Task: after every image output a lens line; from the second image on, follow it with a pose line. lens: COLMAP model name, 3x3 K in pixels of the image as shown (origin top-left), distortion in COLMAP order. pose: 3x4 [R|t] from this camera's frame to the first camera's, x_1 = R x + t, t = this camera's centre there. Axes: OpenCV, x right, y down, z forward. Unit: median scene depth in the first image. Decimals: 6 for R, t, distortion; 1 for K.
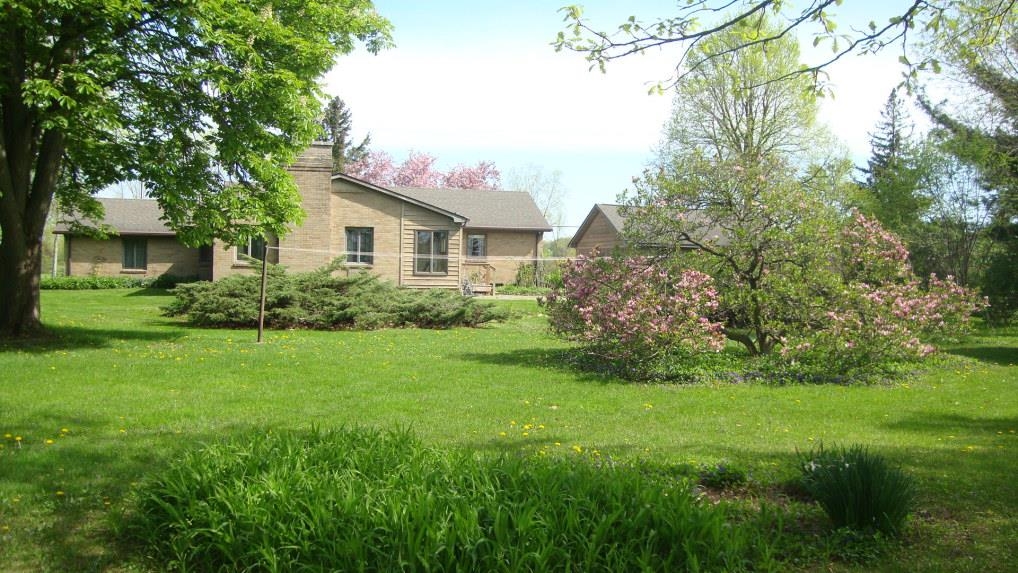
lens RADIAL K [[894.1, 0, 509.0], [0, 894.1, 286.5], [0, 0, 1]] dist [-0.134616, 0.008081]
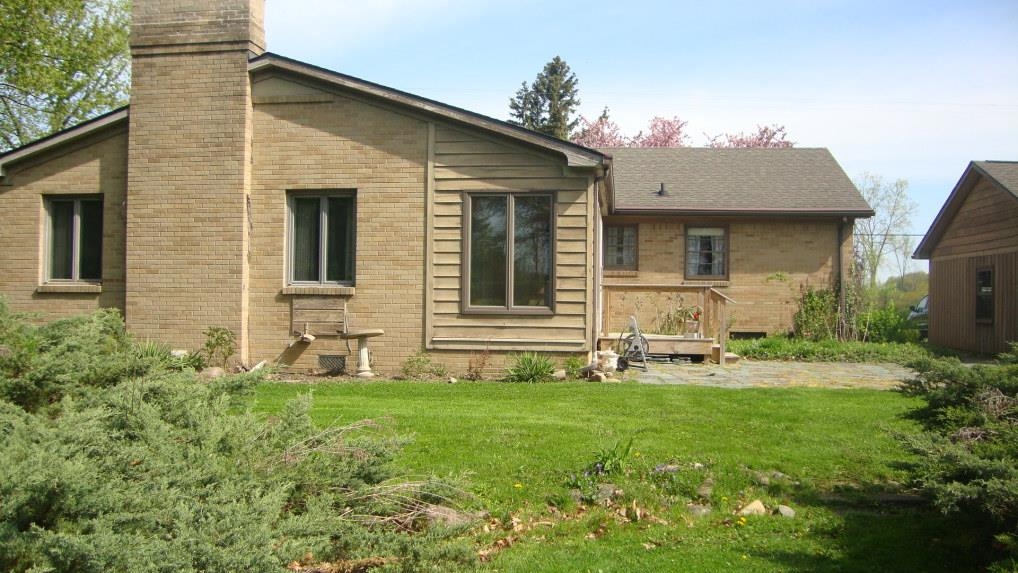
lens RADIAL K [[894.1, 0, 509.0], [0, 894.1, 286.5], [0, 0, 1]] dist [-0.134616, 0.008081]
pose [[0.930608, -0.012382, -0.365808, 0.046340], [-0.003497, 0.999081, -0.042713, -0.008545], [0.366001, 0.041028, 0.929710, 0.658155]]
